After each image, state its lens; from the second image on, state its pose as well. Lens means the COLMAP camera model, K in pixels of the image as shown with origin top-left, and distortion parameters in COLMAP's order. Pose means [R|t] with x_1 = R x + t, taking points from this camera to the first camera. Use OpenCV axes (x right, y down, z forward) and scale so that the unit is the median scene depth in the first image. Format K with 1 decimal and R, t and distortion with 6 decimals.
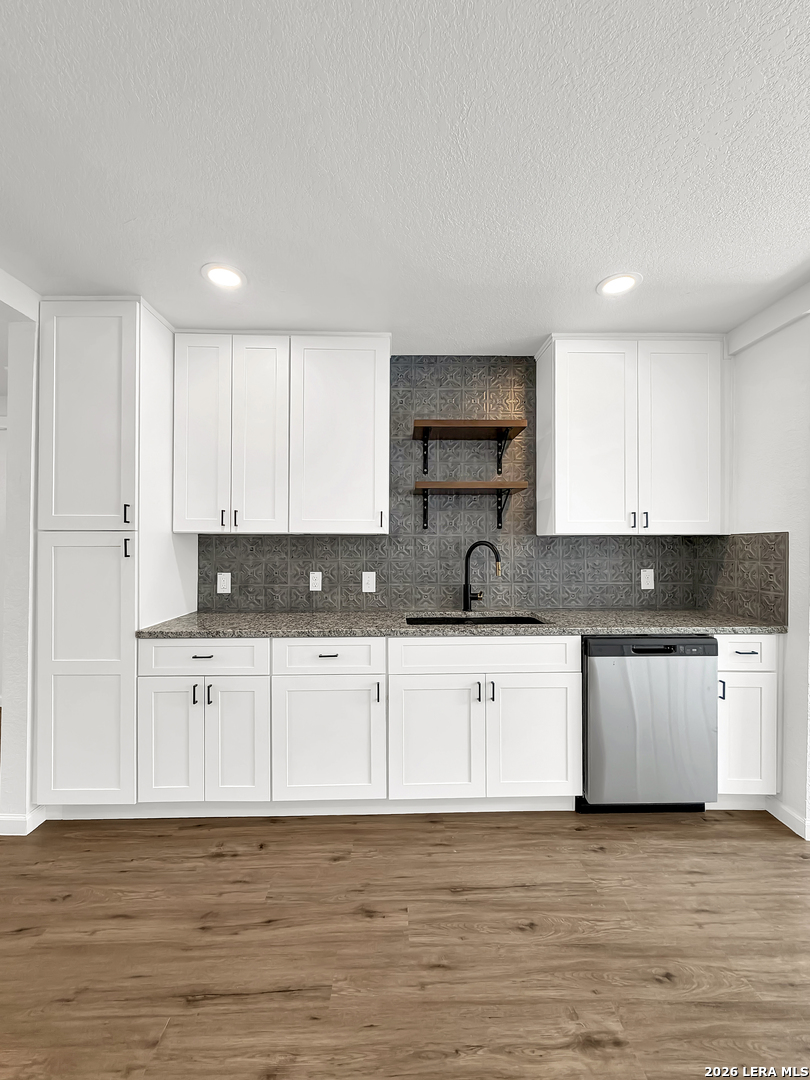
lens RADIAL K [[440.0, 0, 403.3], [0, 440.0, 540.1], [0, 0, 1]] dist [0.000657, 0.000817]
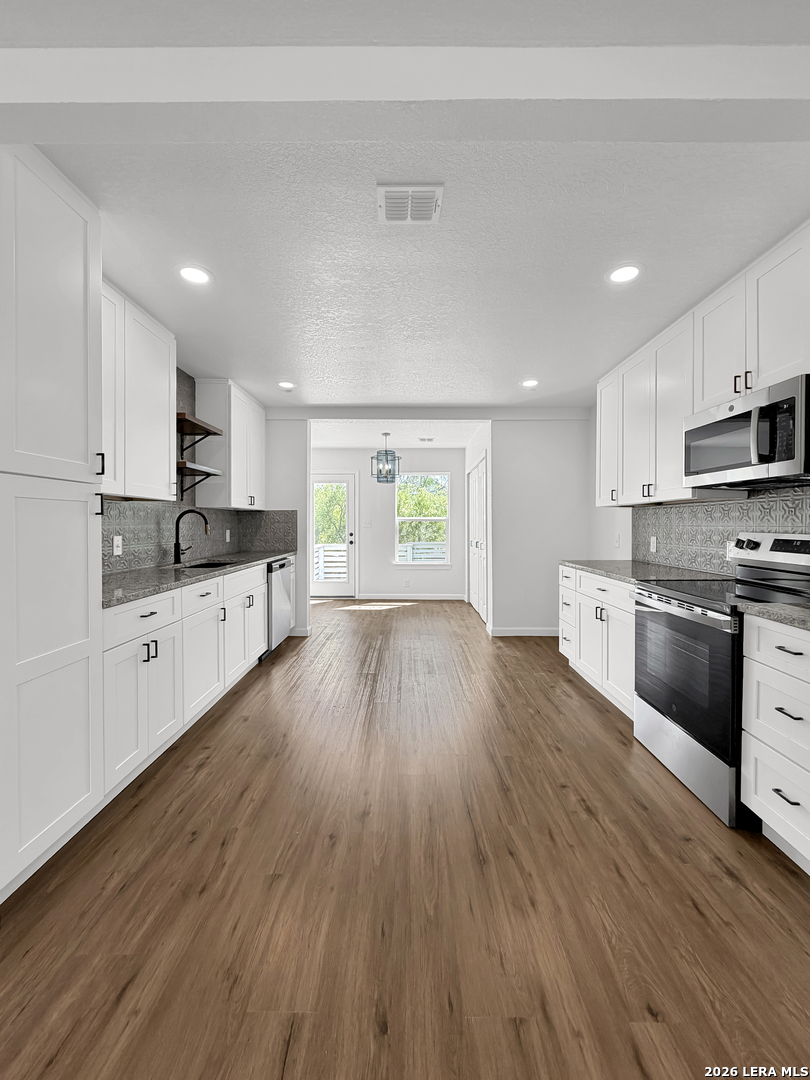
lens RADIAL K [[440.0, 0, 414.2], [0, 440.0, 534.1], [0, 0, 1]] dist [0.000657, 0.000817]
pose [[0.008107, -0.023121, 0.999700, -1.338956], [-0.012533, 0.999652, 0.023222, 0.042952], [-0.999889, -0.012718, 0.007814, 0.349834]]
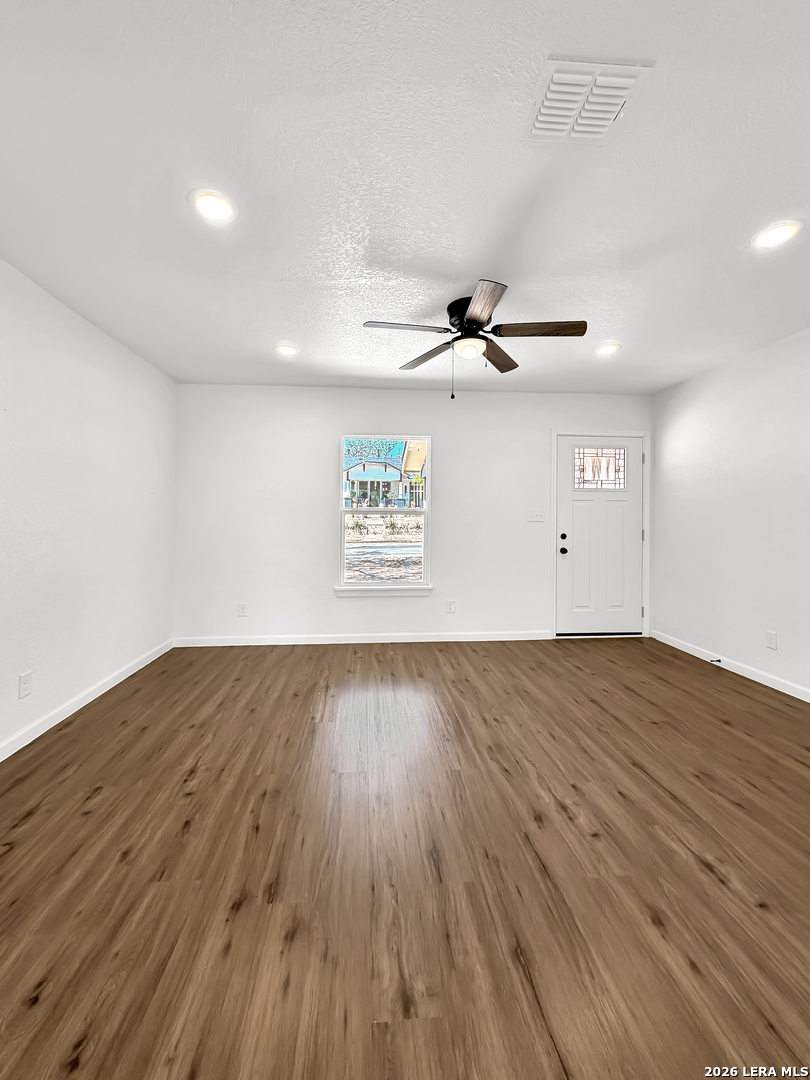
lens RADIAL K [[440.0, 0, 401.5], [0, 440.0, 510.2], [0, 0, 1]] dist [0.000657, 0.000817]
pose [[0.076200, -0.020675, -0.996878, -0.364467], [0.002343, 0.999786, -0.020556, 0.048271], [0.997090, -0.000770, 0.076232, 0.369730]]
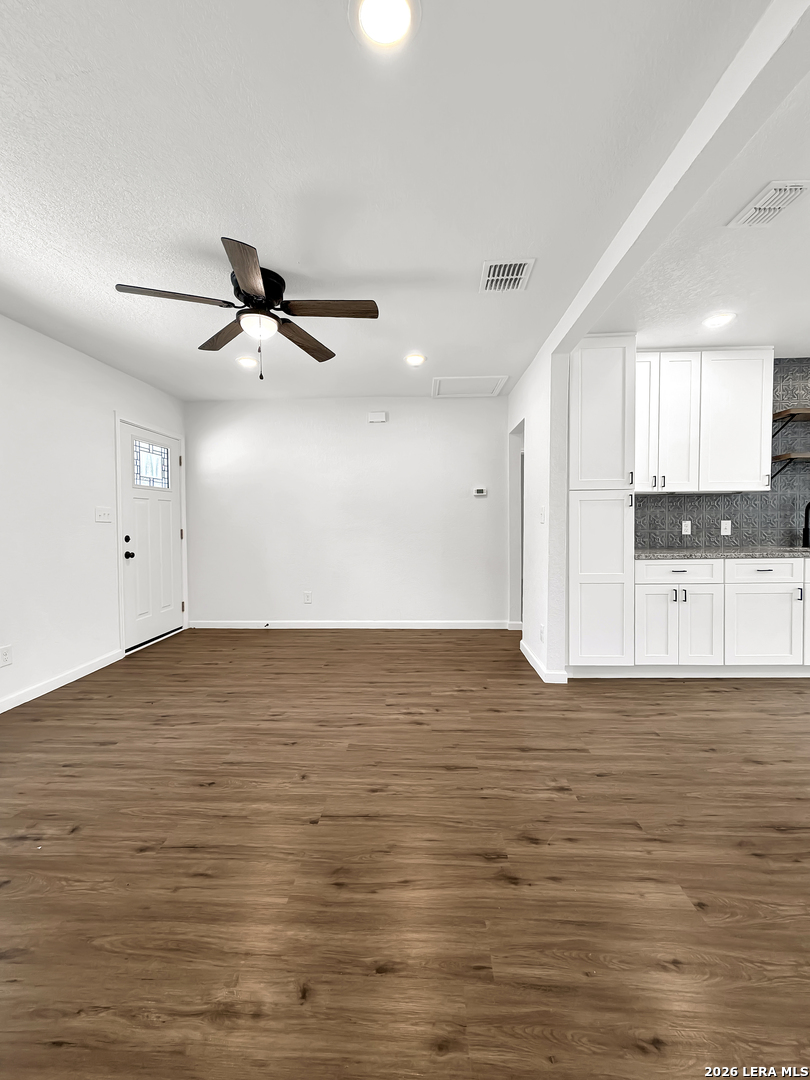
lens RADIAL K [[440.0, 0, 399.2], [0, 440.0, 537.8], [0, 0, 1]] dist [0.000657, 0.000817]
pose [[0.997778, -0.010385, -0.065814, -1.213958], [0.013323, 0.998926, 0.044368, 0.062372], [0.065283, -0.045146, 0.996845, -0.532430]]
